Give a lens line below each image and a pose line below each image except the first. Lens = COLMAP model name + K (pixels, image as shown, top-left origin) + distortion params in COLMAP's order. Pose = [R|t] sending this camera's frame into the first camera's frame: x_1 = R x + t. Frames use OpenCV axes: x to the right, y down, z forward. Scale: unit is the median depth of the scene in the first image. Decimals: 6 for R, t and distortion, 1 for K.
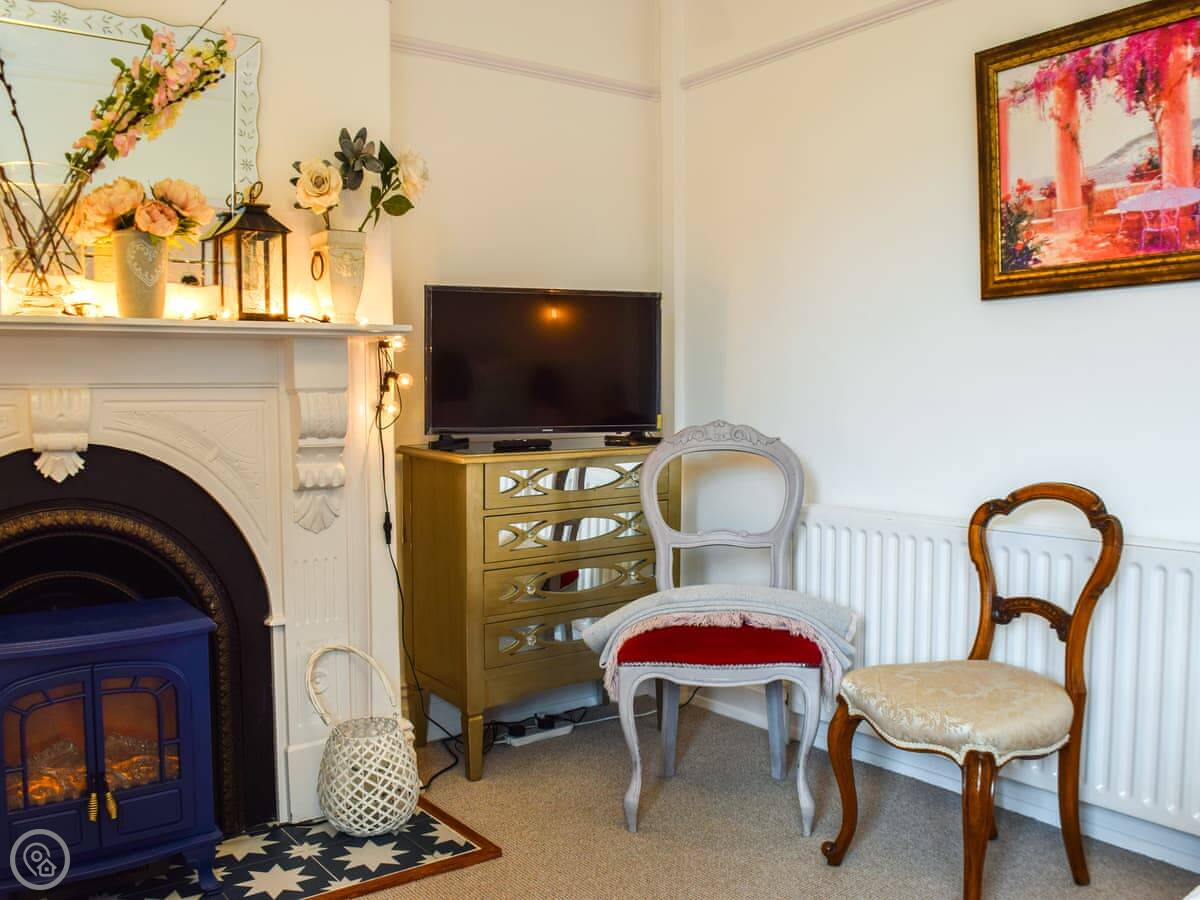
lens RADIAL K [[1050.2, 0, 584.6], [0, 1050.2, 442.7], [0, 0, 1]] dist [-0.090265, 0.010637]
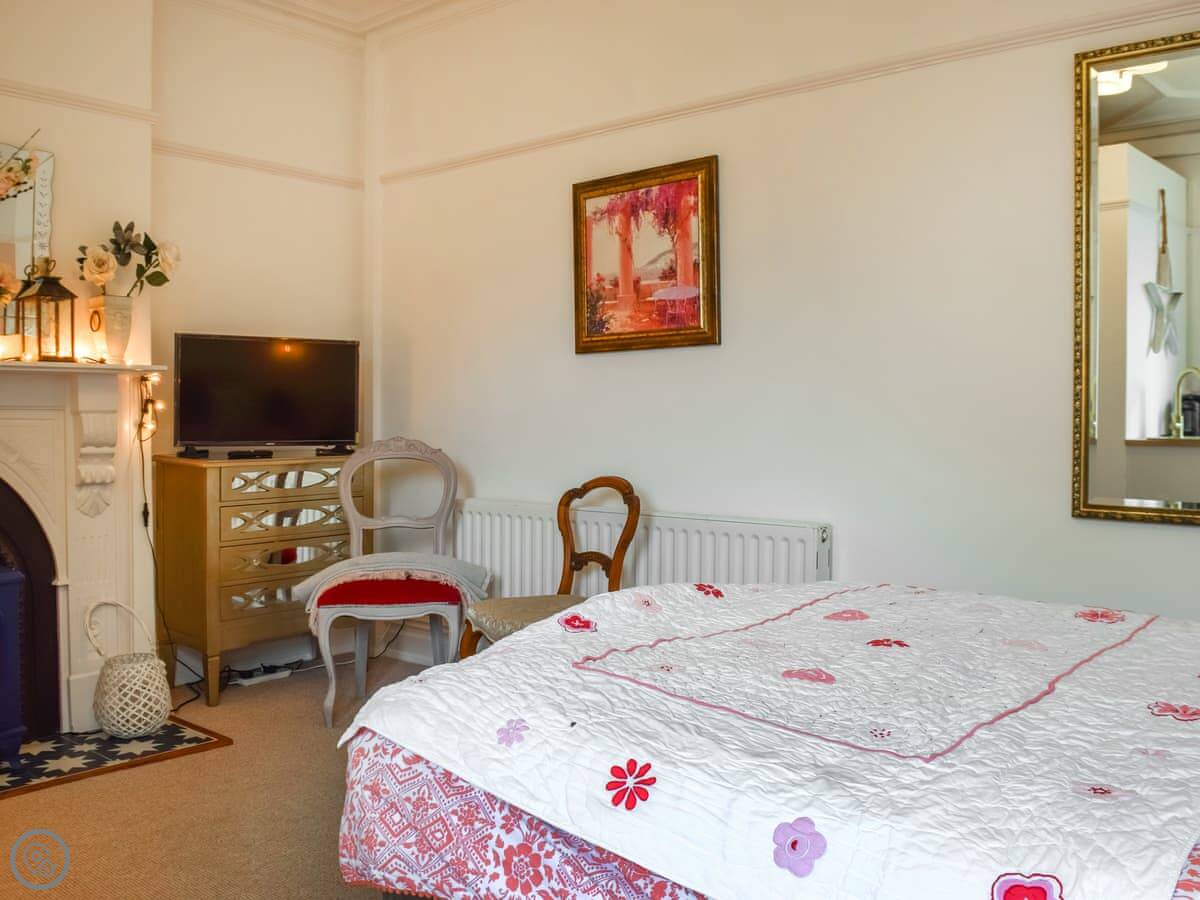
lens RADIAL K [[1050.2, 0, 584.6], [0, 1050.2, 442.7], [0, 0, 1]] dist [-0.090265, 0.010637]
pose [[0.971830, 0.002971, 0.235662, 0.050037], [0.002641, 0.999720, -0.023494, 0.023245], [-0.235666, 0.023455, 0.971551, -0.459149]]
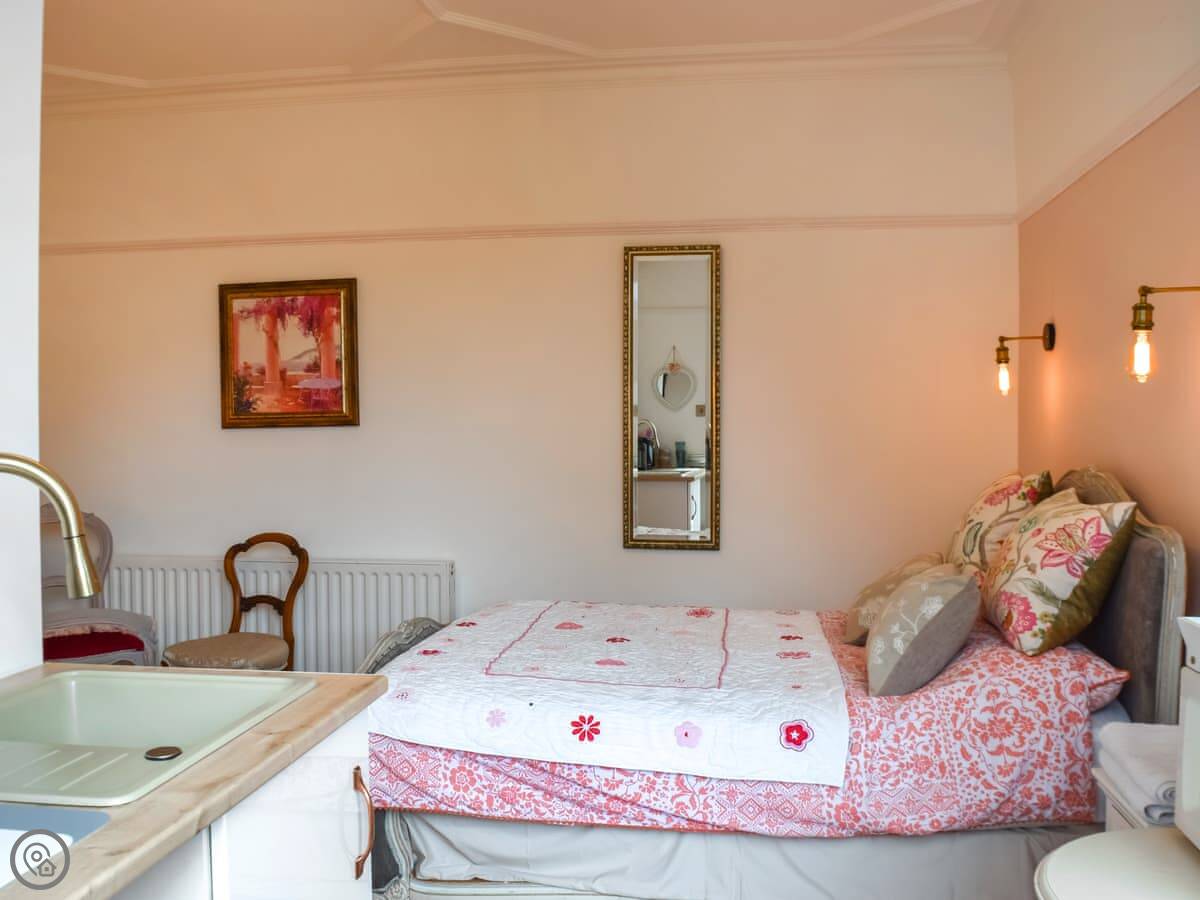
lens RADIAL K [[1084.3, 0, 600.0], [0, 1084.3, 435.3], [0, 0, 1]] dist [-0.078396, 0.006203]
pose [[0.698352, -0.003018, 0.715748, -0.479840], [0.034285, 0.998984, -0.029239, -0.055207], [-0.714933, 0.044958, 0.697746, -0.731718]]
